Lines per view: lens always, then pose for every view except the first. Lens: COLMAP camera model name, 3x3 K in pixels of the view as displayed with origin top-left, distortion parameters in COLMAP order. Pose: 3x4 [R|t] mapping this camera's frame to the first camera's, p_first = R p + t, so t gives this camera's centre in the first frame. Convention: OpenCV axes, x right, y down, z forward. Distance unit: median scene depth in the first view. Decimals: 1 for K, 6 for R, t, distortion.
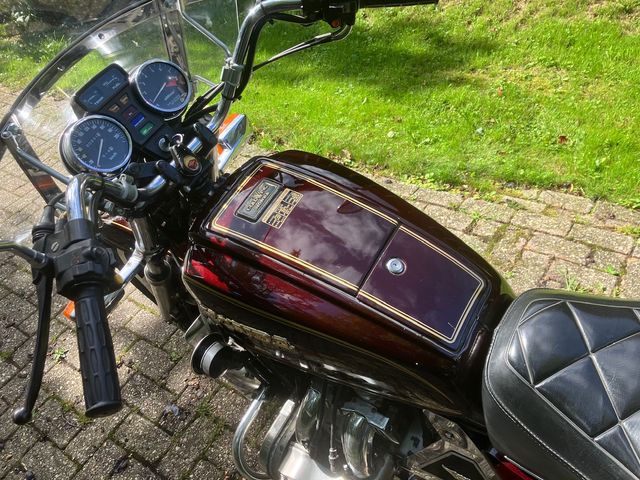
lens RADIAL K [[503.8, 0, 317.7], [0, 503.8, 228.3], [0, 0, 1]] dist [0.017983, -0.028112]
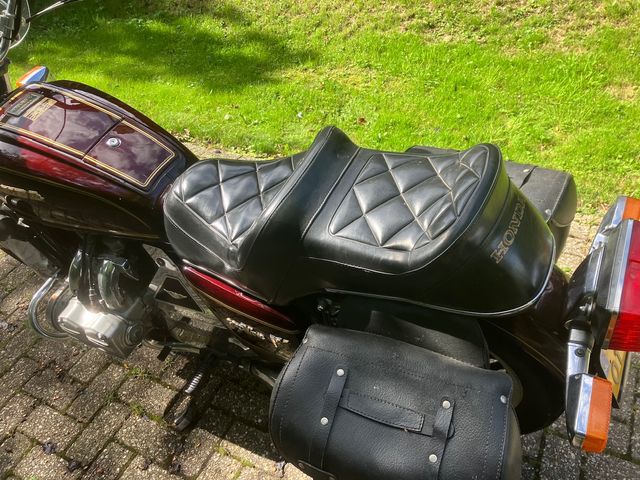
lens RADIAL K [[503.8, 0, 317.7], [0, 503.8, 228.3], [0, 0, 1]] dist [0.017983, -0.028112]
pose [[0.986862, -0.019260, 0.160412, 0.169050], [0.026642, 0.998676, -0.043994, 0.137315], [-0.159352, 0.047690, 0.986069, -0.191431]]
